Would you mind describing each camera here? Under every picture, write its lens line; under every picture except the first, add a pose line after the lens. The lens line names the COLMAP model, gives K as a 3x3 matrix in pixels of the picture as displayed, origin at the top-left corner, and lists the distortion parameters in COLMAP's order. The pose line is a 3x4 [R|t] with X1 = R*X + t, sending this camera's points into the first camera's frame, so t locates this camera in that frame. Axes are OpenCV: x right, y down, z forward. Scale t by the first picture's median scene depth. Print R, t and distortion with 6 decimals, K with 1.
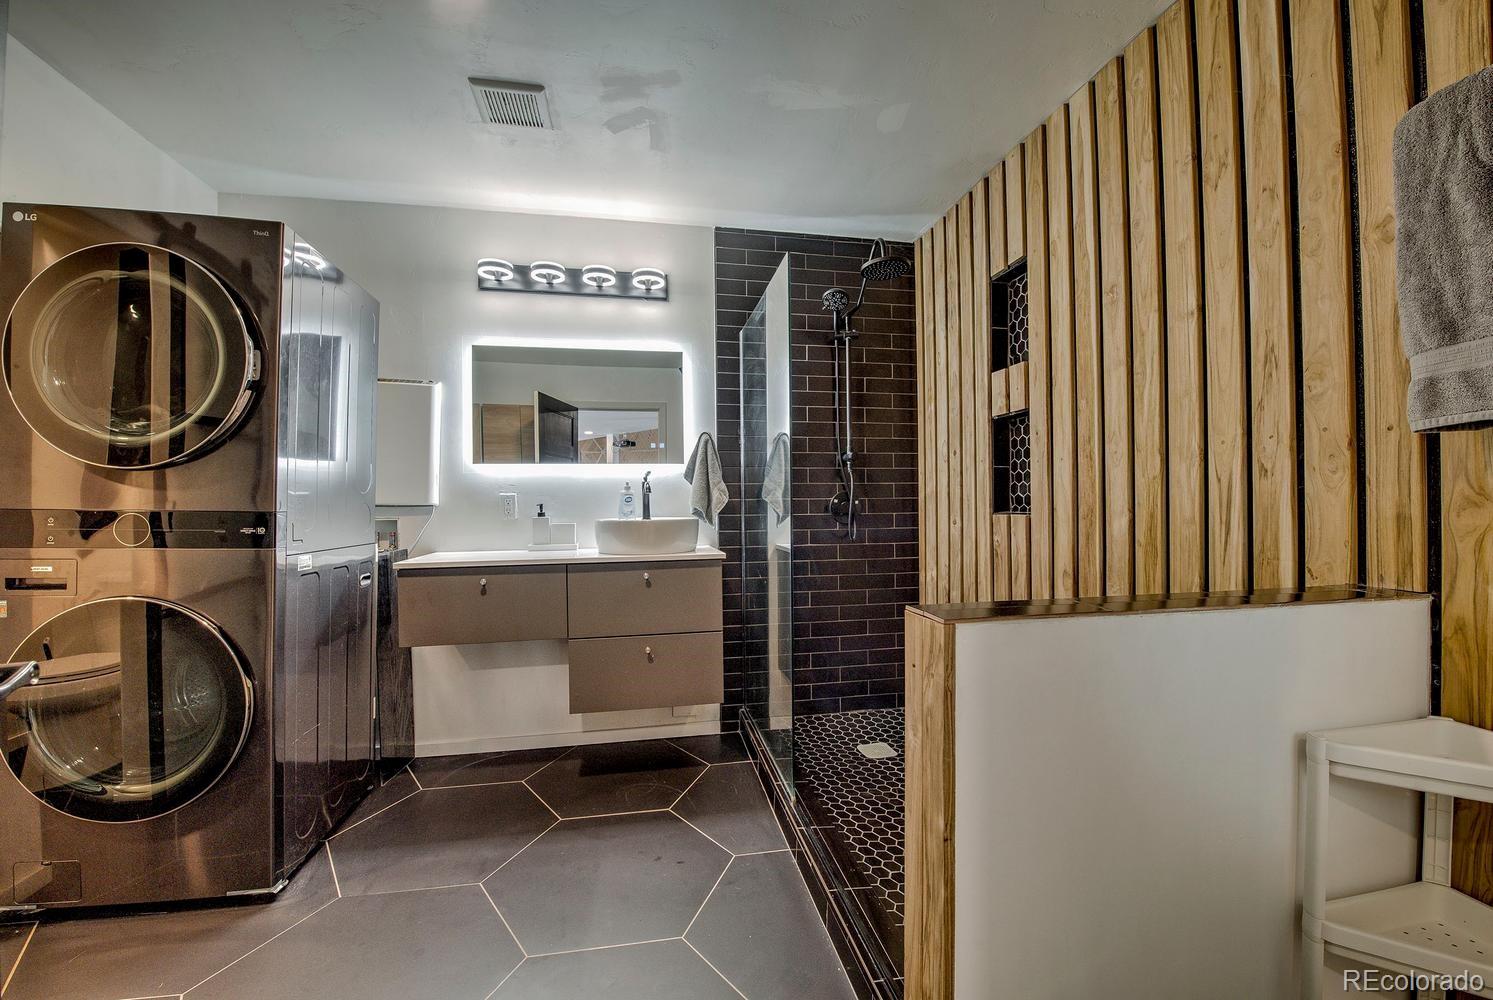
lens RADIAL K [[608.9, 0, 737.2], [0, 608.9, 502.3], [0, 0, 1]] dist [-0.015897, -0.000612]
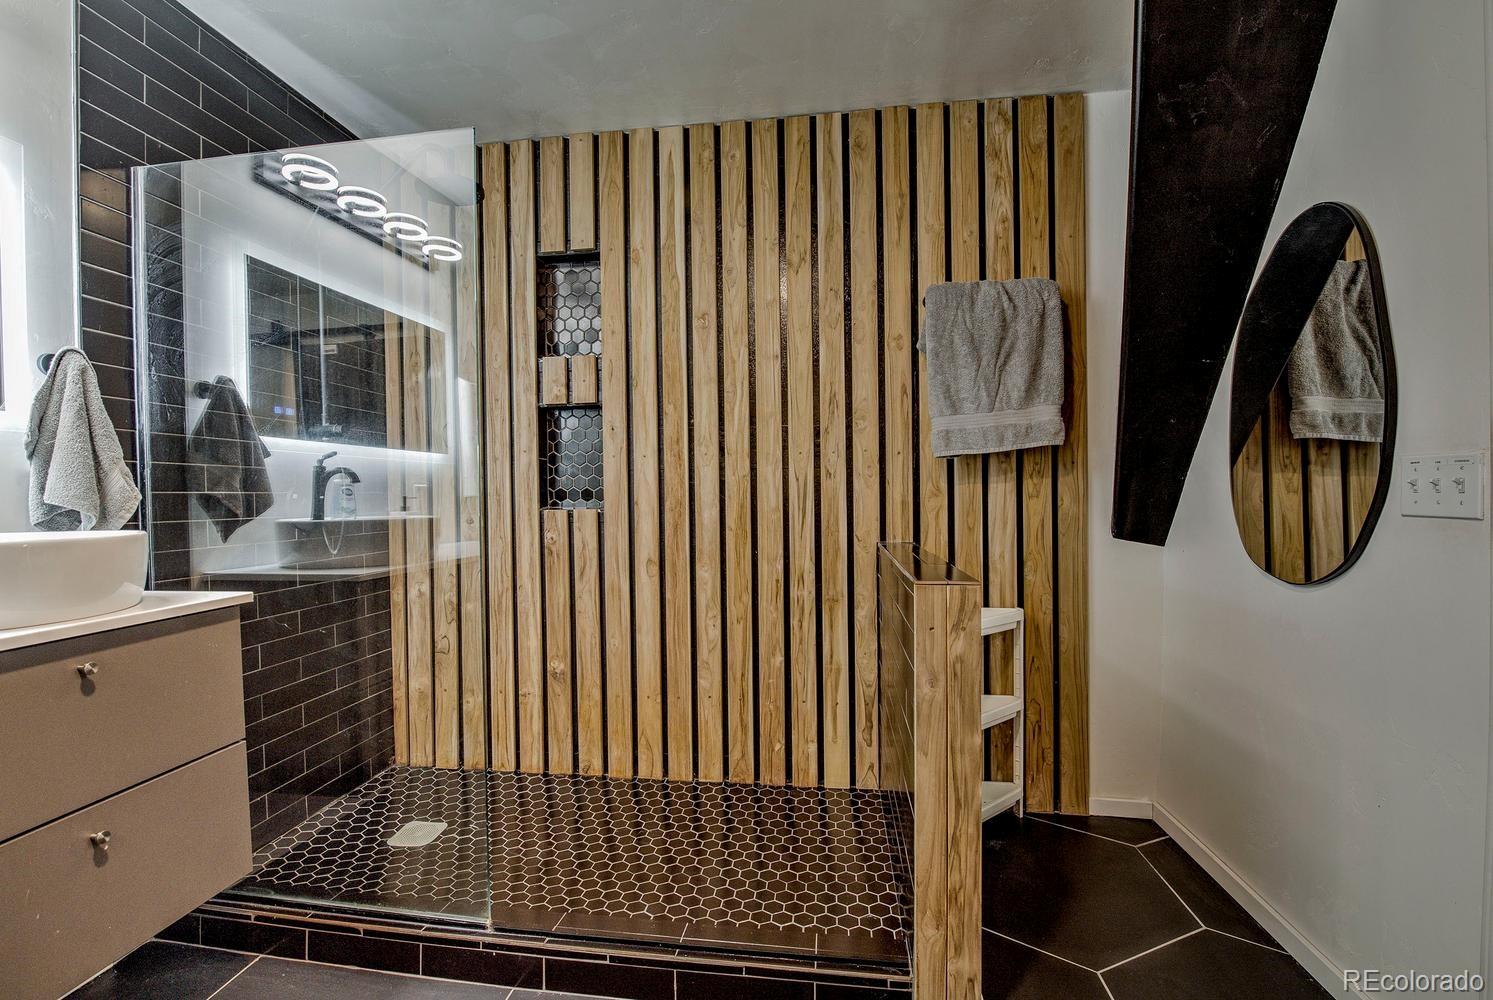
lens RADIAL K [[657.7, 0, 746.5], [0, 657.7, 500.0], [0, 0, 1]] dist [-0.005395, -0.001135]
pose [[0.291752, -0.003387, 0.956488, -0.556236], [0.007354, 0.999972, 0.001297, 0.006590], [-0.956466, 0.006656, 0.291768, 0.512749]]
